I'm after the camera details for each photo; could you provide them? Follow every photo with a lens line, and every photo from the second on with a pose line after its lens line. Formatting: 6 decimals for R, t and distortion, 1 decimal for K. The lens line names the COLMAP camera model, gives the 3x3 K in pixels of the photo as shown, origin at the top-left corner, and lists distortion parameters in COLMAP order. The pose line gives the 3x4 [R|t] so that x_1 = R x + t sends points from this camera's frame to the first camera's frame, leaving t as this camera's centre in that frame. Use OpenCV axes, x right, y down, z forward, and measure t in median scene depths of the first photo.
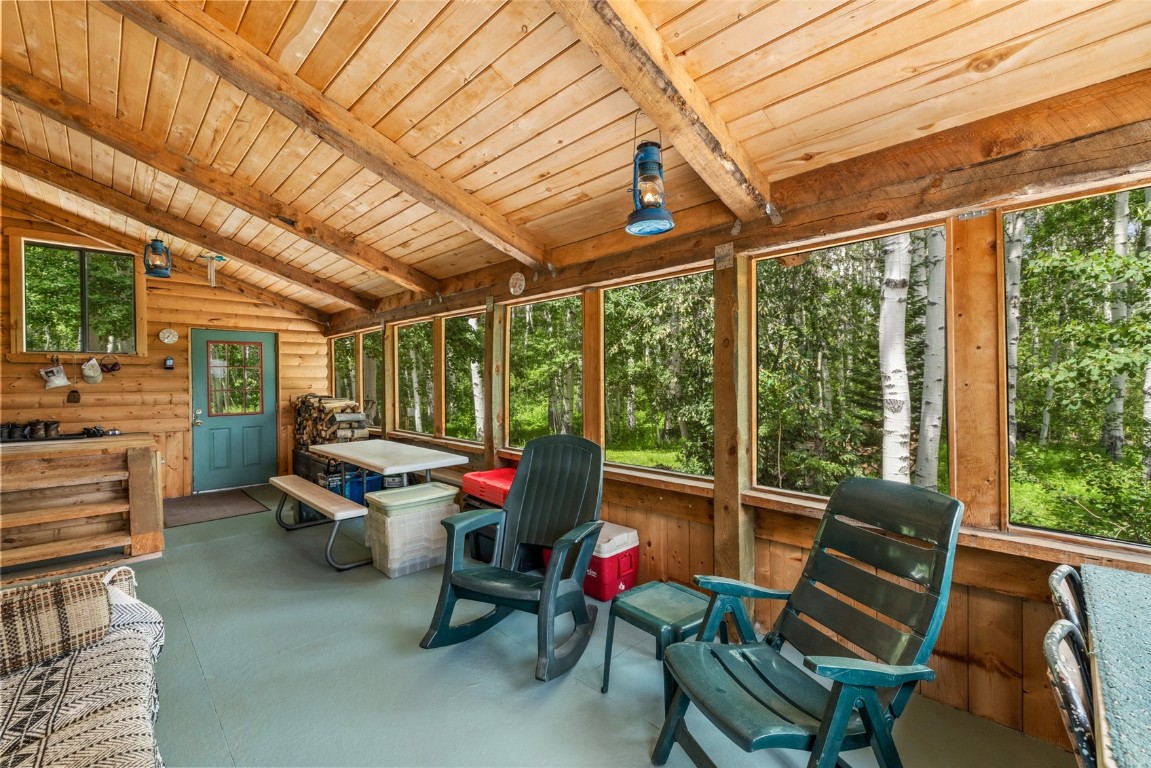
lens RADIAL K [[494.0, 0, 575.5], [0, 494.0, 384.0], [0, 0, 1]] dist [-0.000979, 0.000568]
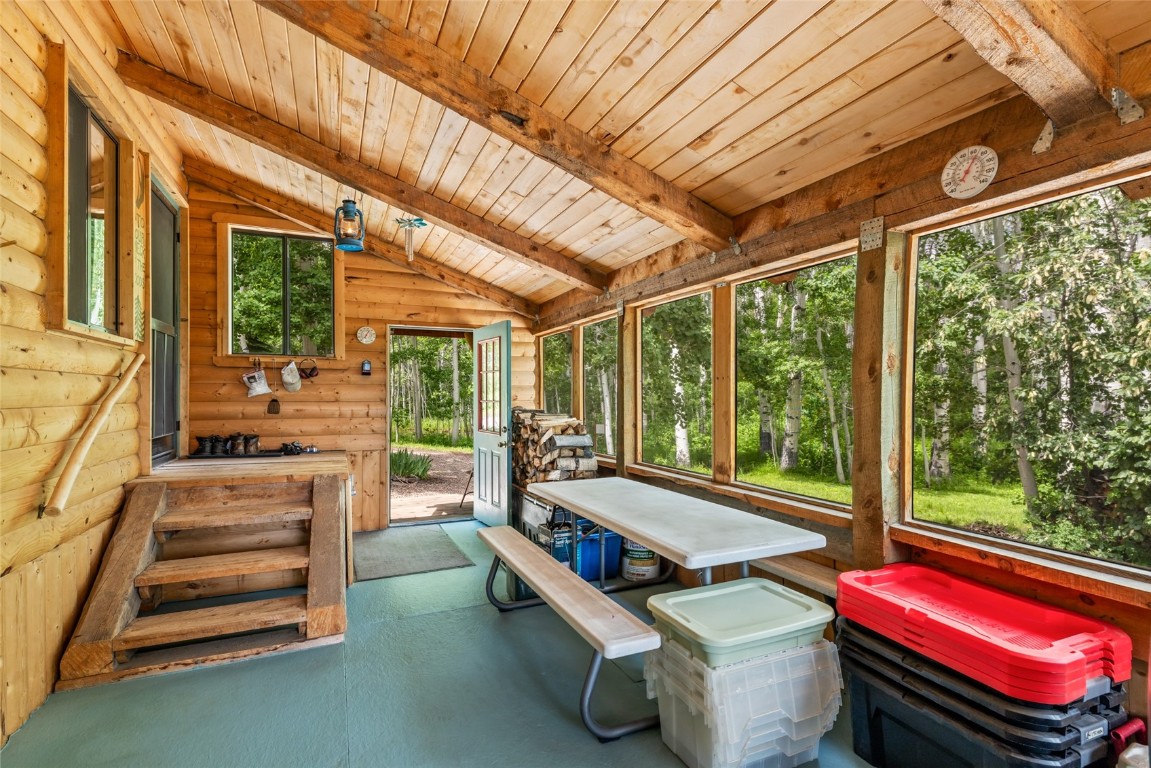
lens RADIAL K [[539.2, 0, 575.6], [0, 539.2, 399.3], [0, 0, 1]] dist [-0.000209, 0.000112]
pose [[0.942059, 0.009454, -0.335313, -0.212441], [-0.009321, 0.999955, 0.002007, 0.006417], [0.335317, 0.001235, 0.942105, 0.298787]]
